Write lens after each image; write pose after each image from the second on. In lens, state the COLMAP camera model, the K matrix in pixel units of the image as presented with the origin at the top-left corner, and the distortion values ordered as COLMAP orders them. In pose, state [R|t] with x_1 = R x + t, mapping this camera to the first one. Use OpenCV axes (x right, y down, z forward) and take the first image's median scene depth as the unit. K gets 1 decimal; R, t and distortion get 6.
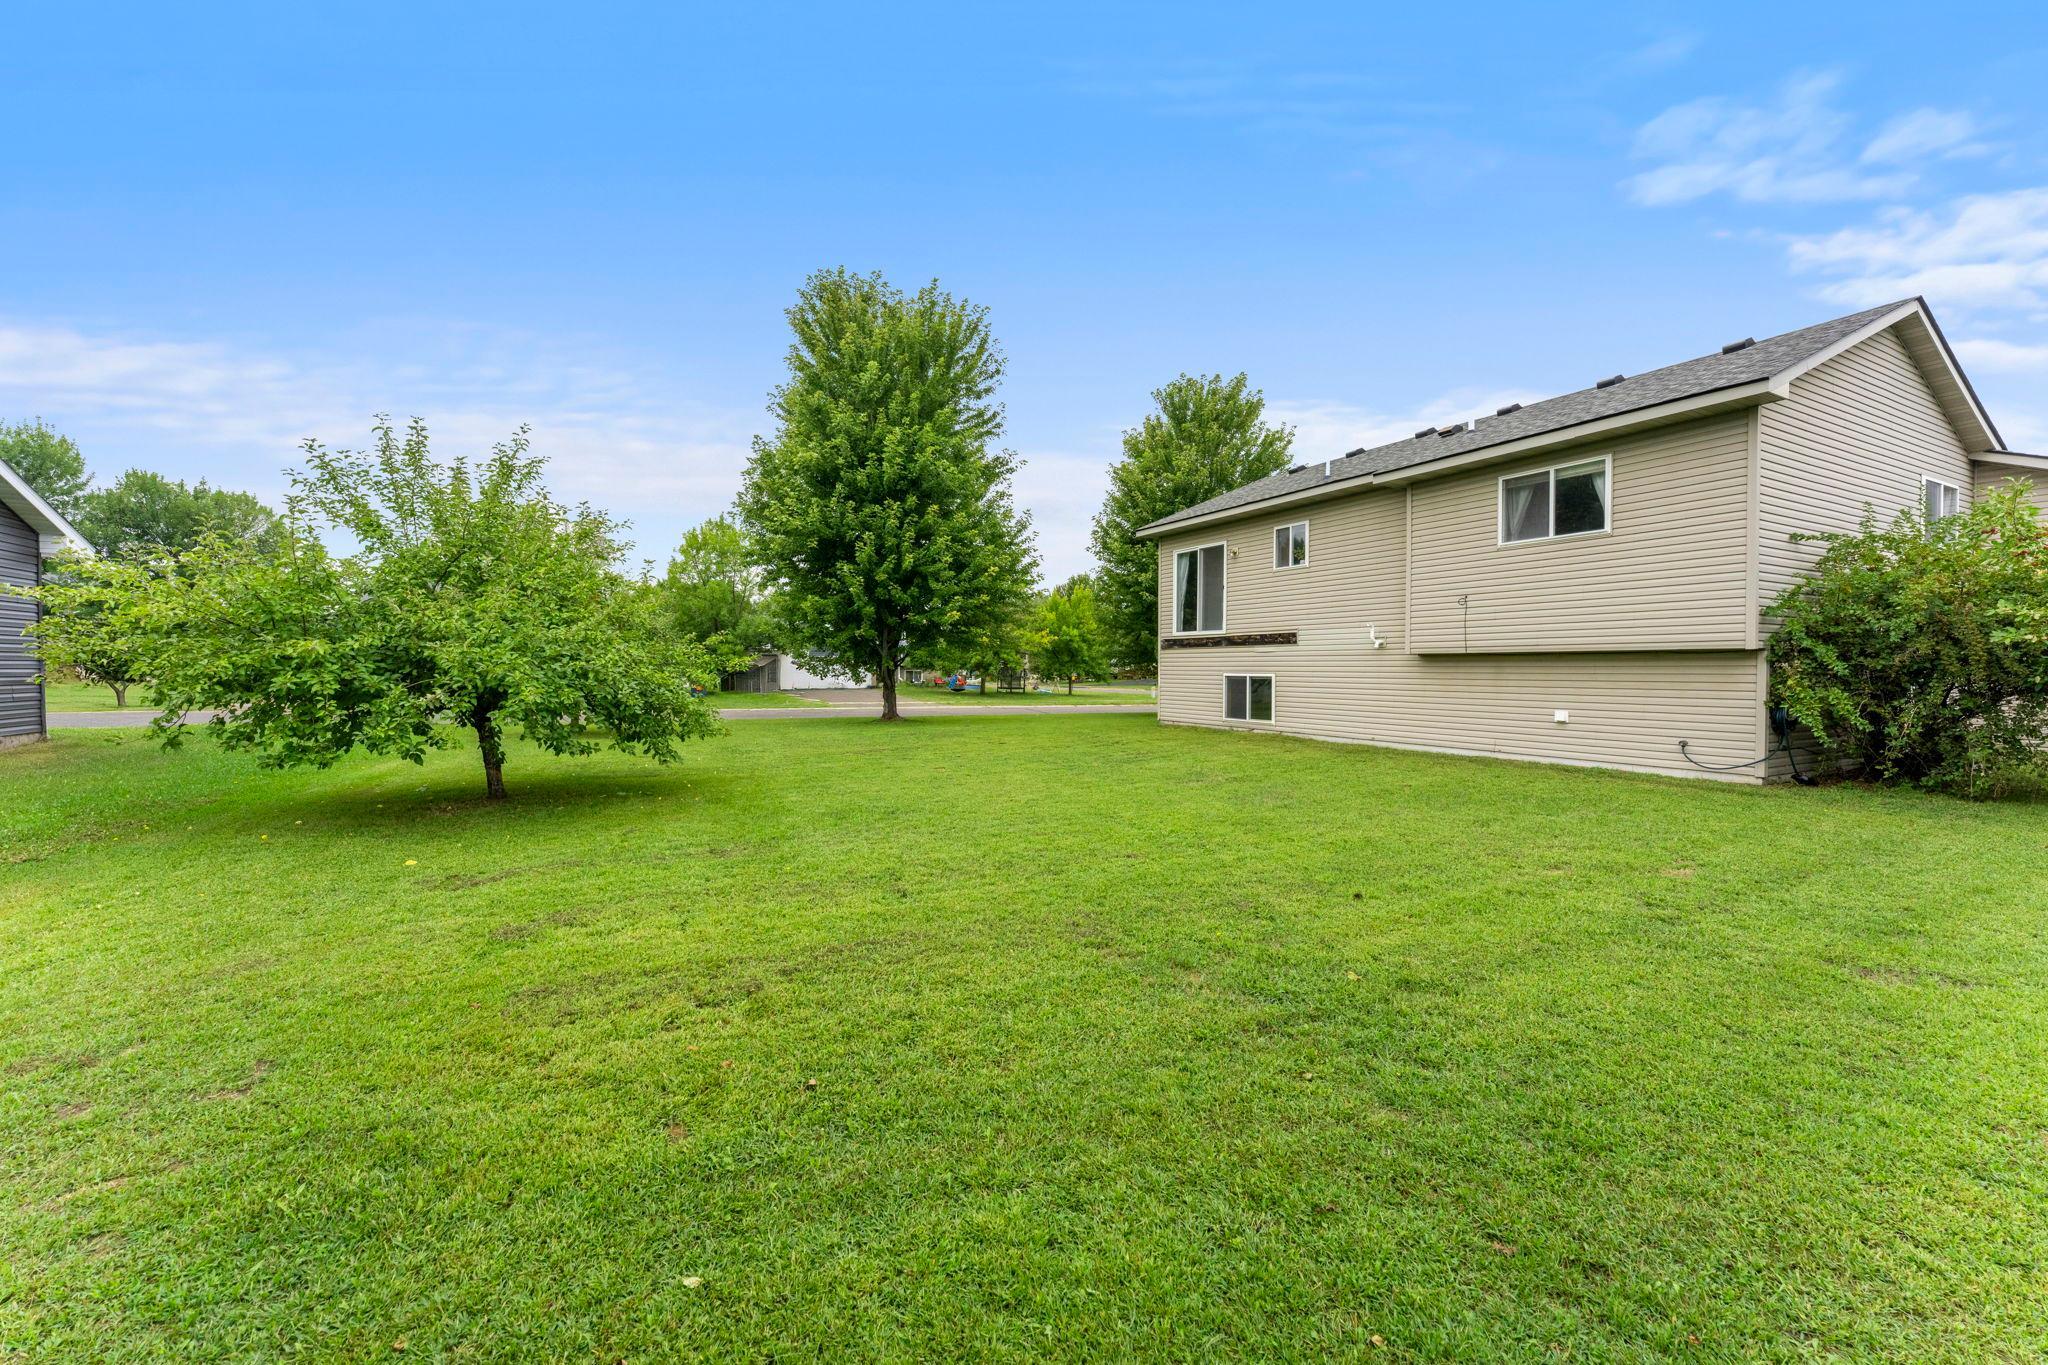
lens RADIAL K [[815.4, 0, 1022.7], [0, 815.4, 680.6], [0, 0, 1]] dist [-0.001903, 0.000049]
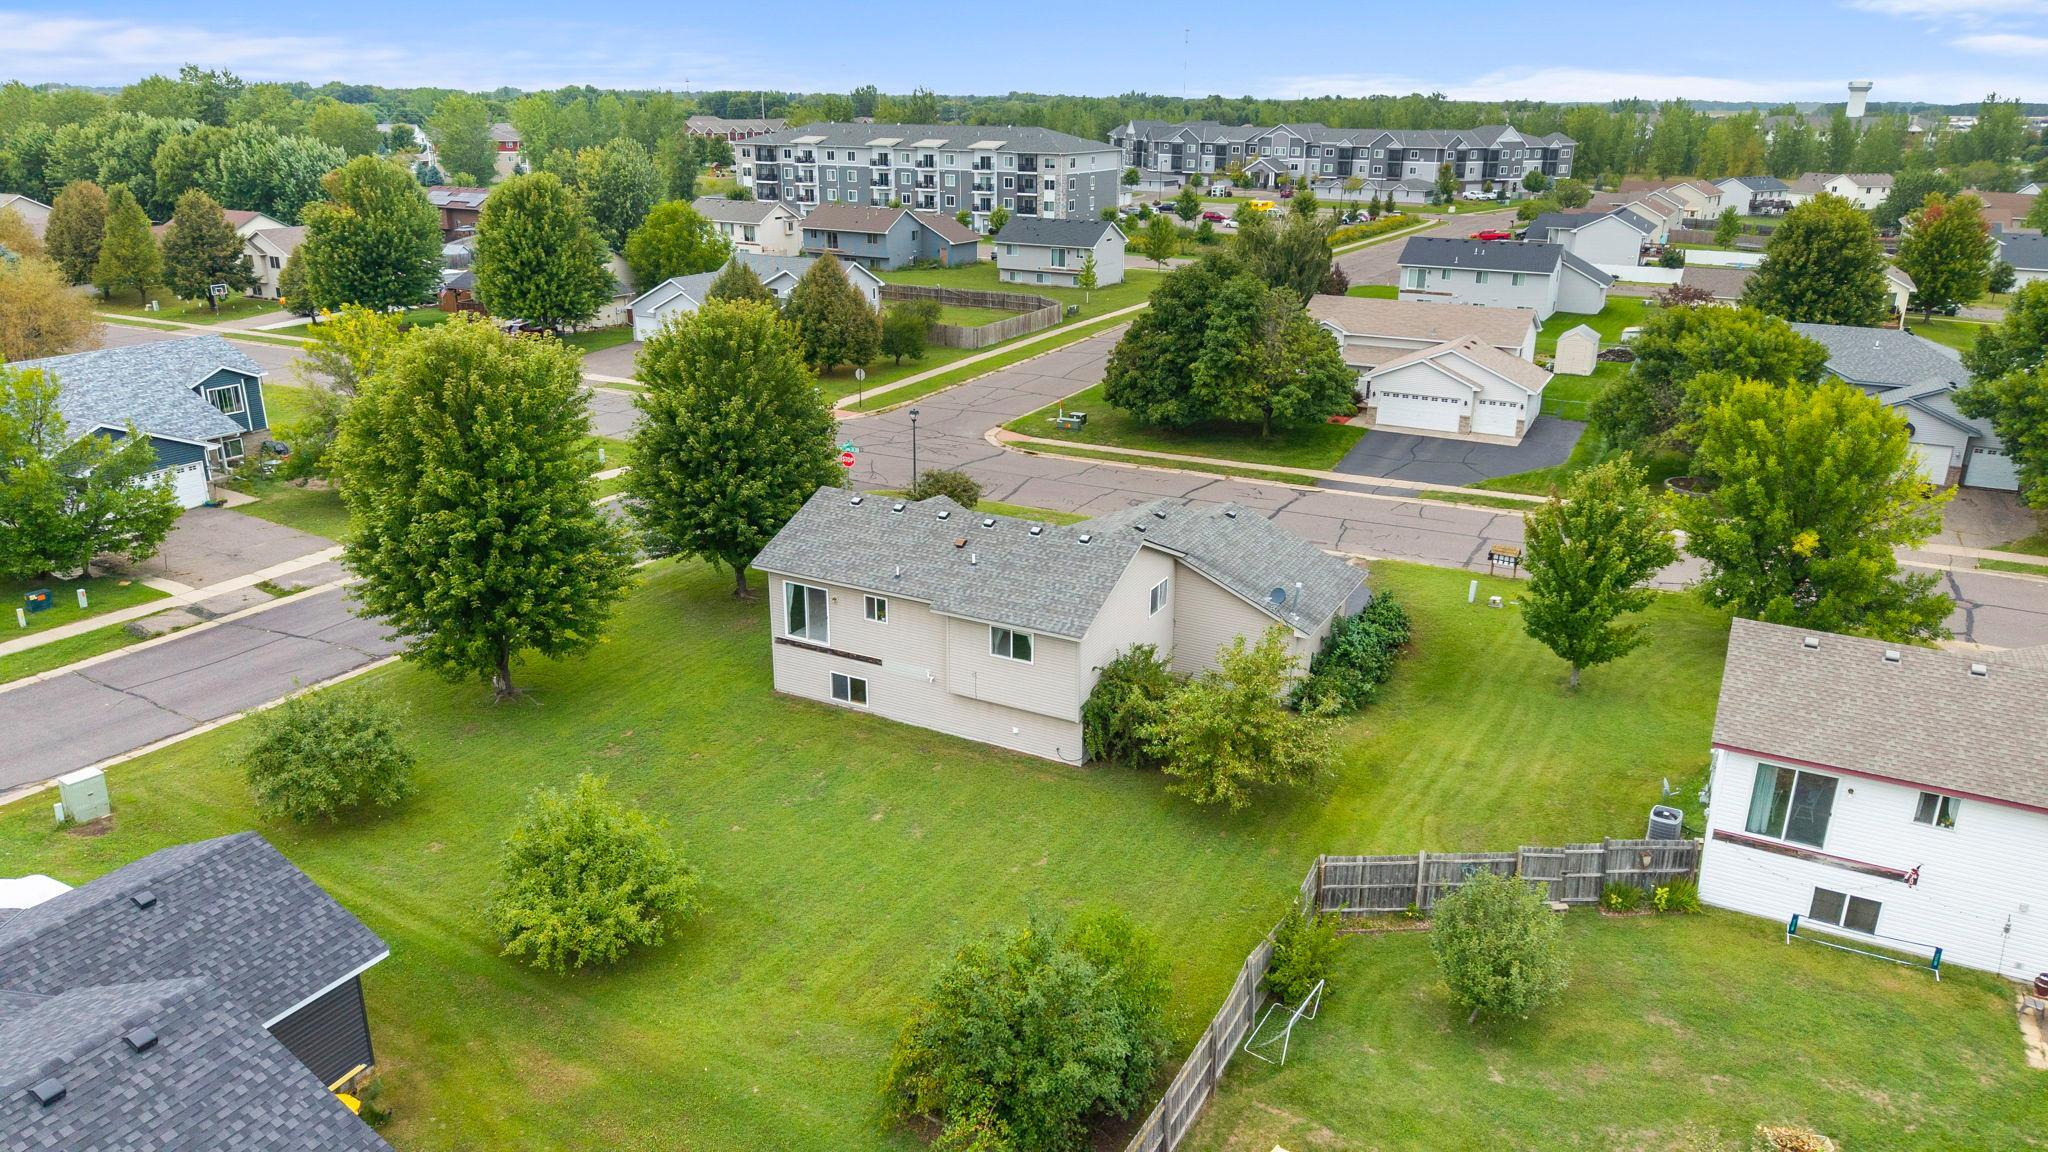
lens RADIAL K [[1365.5, 0, 1024.0], [0, 1365.5, 576.0], [0, 0, 1]] dist [0.035296, -0.040185]
pose [[0.833361, -0.182321, 0.521793, -1.247282], [0.007154, 0.947510, 0.319646, -1.647837], [-0.552682, -0.262648, 0.790922, -1.943299]]
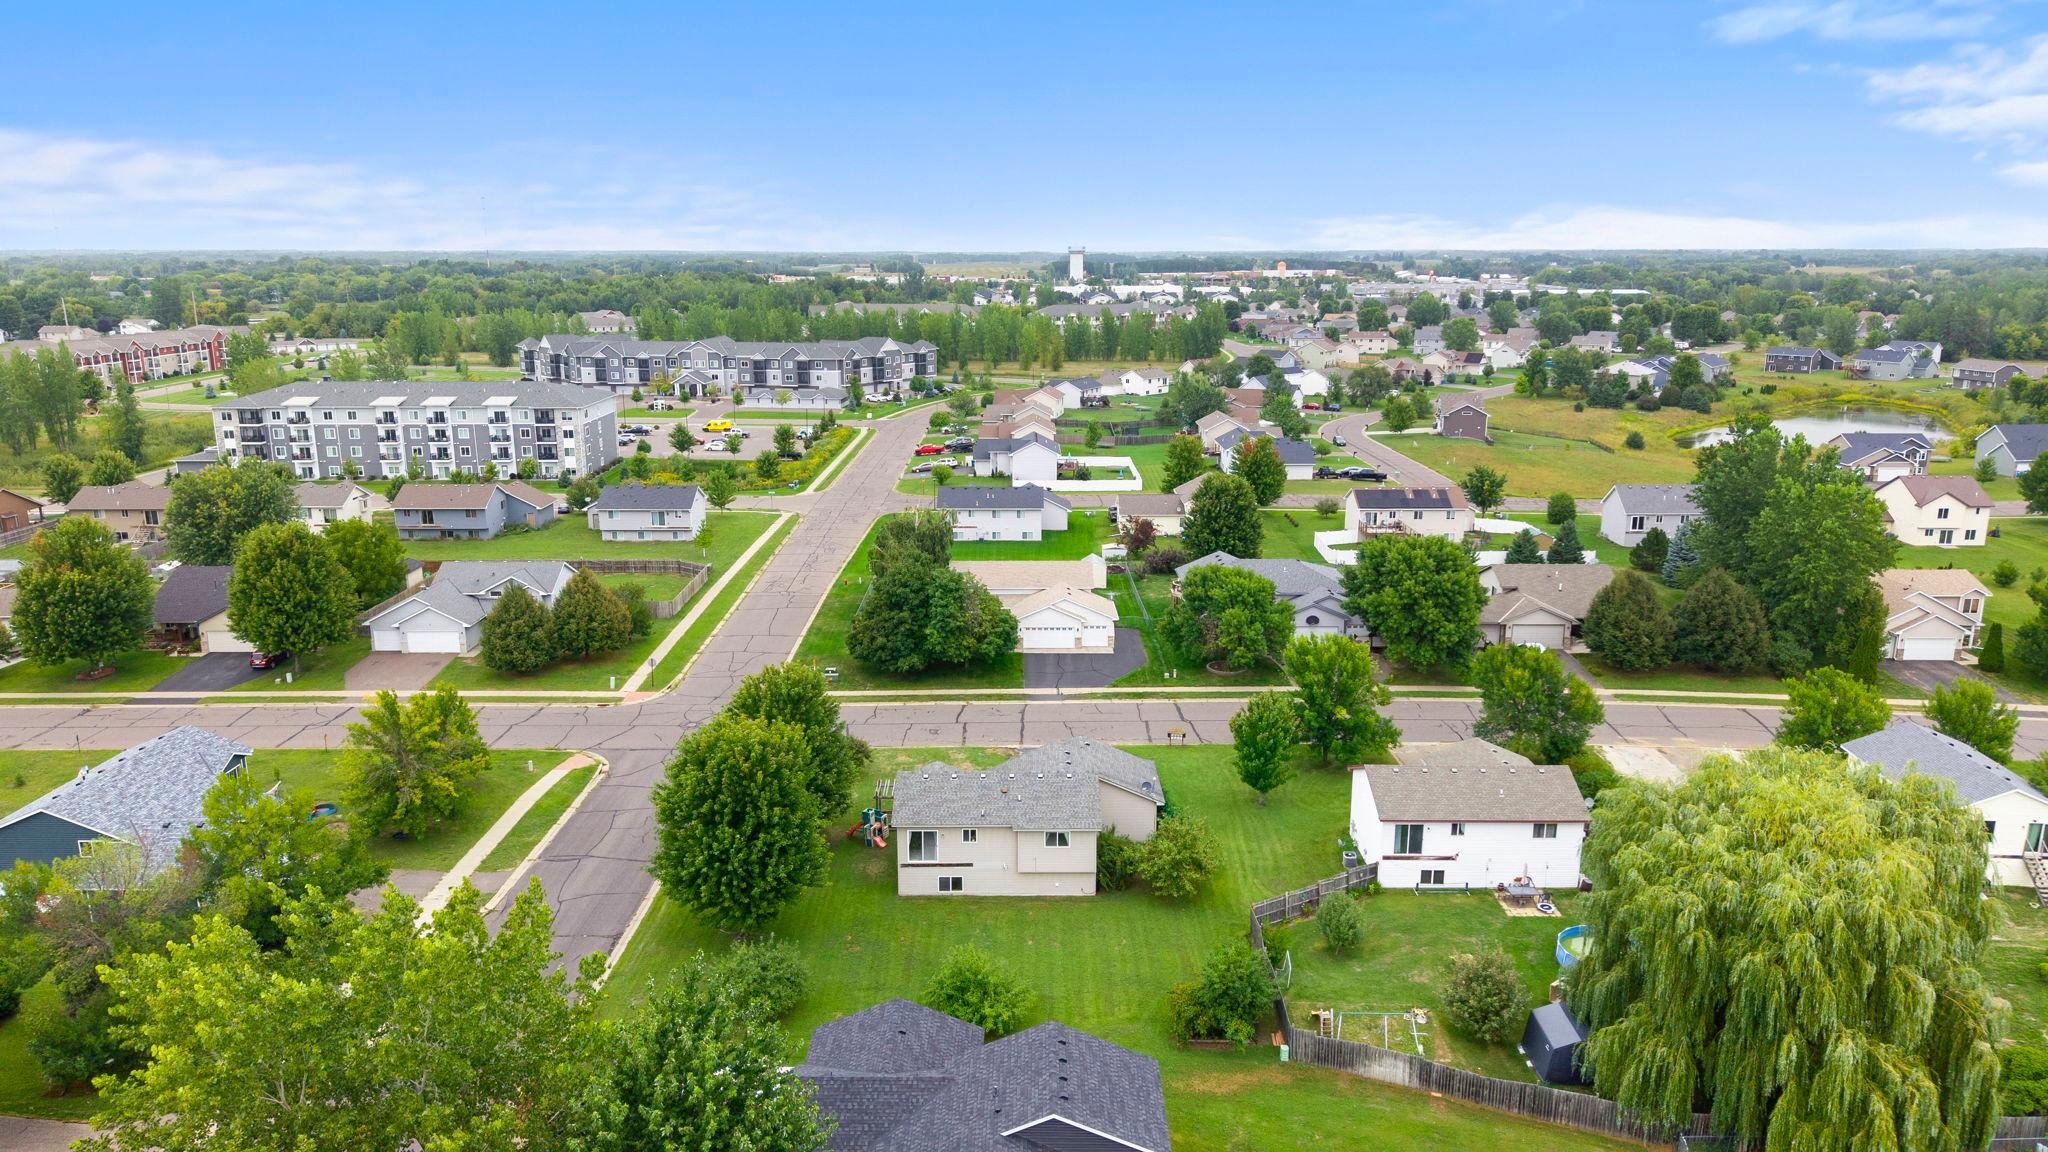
lens RADIAL K [[1354.5, 0, 1026.0], [0, 1354.5, 565.6], [0, 0, 1]] dist [0.099670, -0.186400]
pose [[0.471863, -0.205805, 0.857315, -5.467733], [0.019428, 0.974566, 0.223259, -3.365534], [-0.881458, -0.088691, 0.463859, -2.101319]]
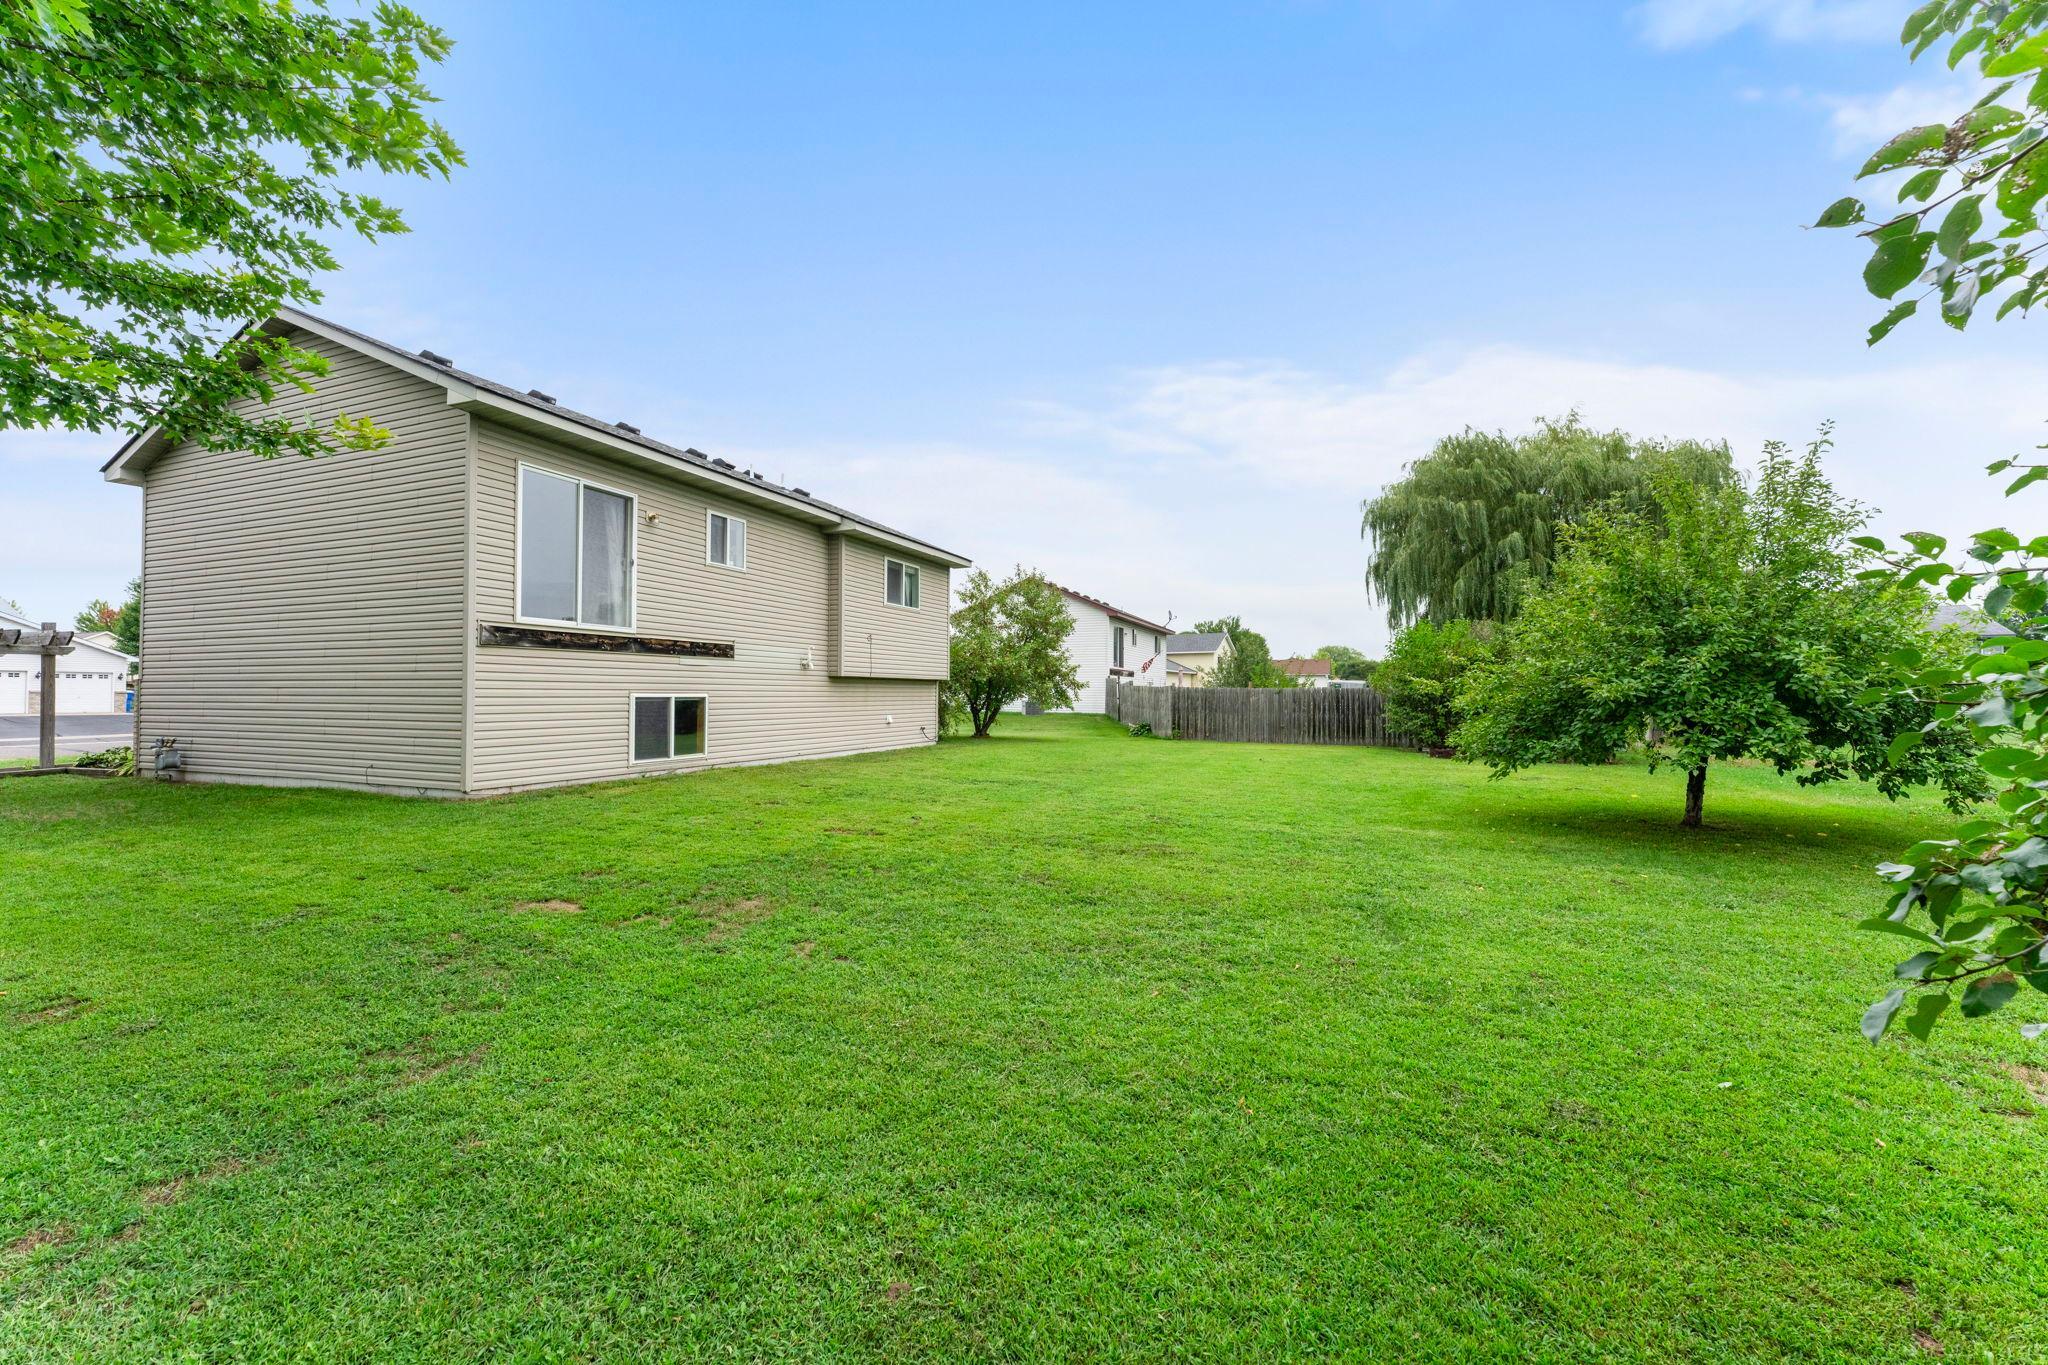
lens RADIAL K [[815.4, 0, 1022.7], [0, 815.4, 680.6], [0, 0, 1]] dist [-0.001903, 0.000049]
pose [[-0.640371, 0.004725, 0.768051, -0.771848], [0.002972, 0.999989, -0.003674, -0.026602], [-0.768060, -0.000070, -0.640378, 1.973155]]
